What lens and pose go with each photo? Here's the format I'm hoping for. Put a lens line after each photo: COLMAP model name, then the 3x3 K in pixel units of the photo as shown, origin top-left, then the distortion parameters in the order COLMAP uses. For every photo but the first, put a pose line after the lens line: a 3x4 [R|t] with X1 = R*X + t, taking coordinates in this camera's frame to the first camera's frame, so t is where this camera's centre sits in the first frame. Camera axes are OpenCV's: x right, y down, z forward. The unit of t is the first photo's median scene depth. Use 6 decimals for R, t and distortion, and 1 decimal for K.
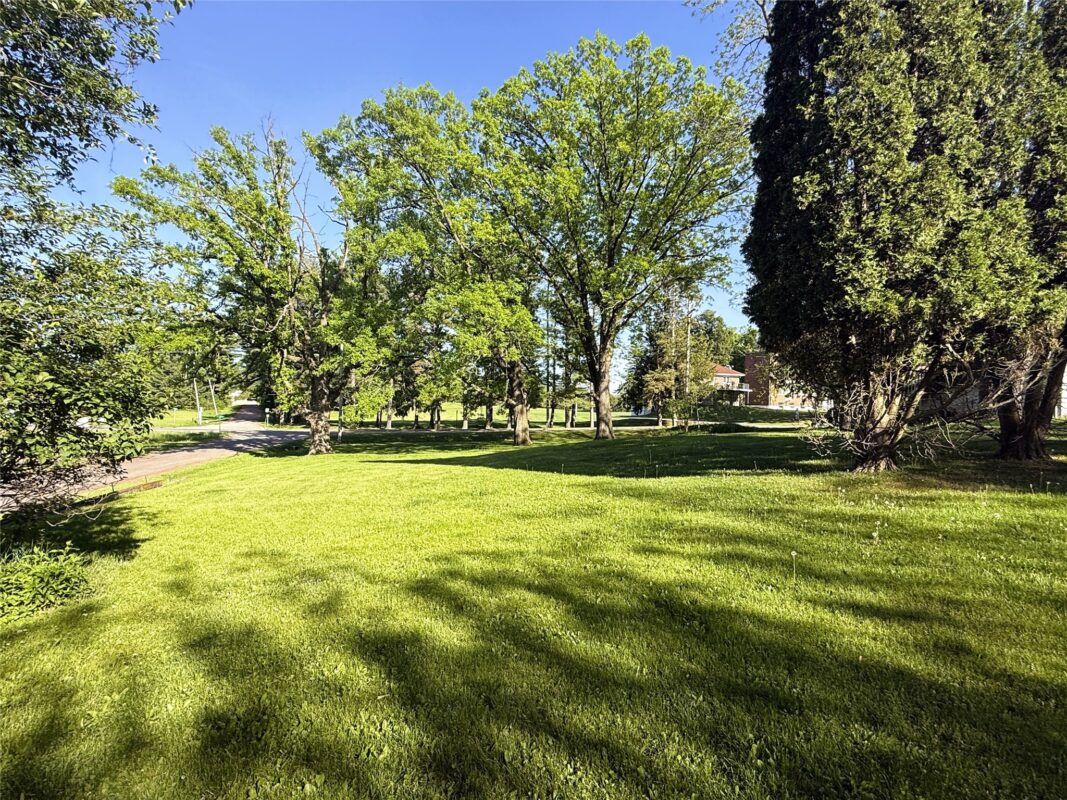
lens RADIAL K [[559.7, 0, 533.5], [0, 559.7, 400.0], [0, 0, 1]] dist [0.013762, -0.000272]
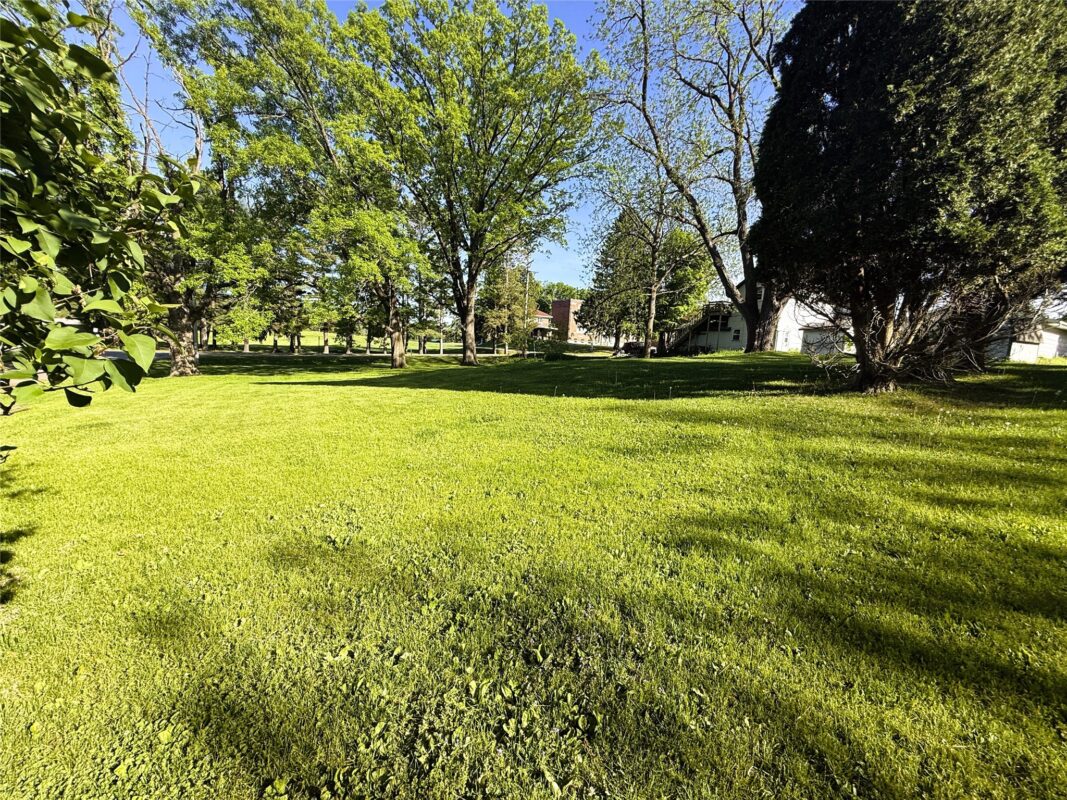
lens RADIAL K [[426.4, 0, 529.8], [0, 426.4, 400.0], [0, 0, 1]] dist [0.002808, -0.000425]
pose [[0.937262, -0.019447, 0.348084, -0.073058], [-0.033783, 0.988678, 0.146201, 0.008611], [-0.346986, -0.148788, 0.925993, 0.093359]]
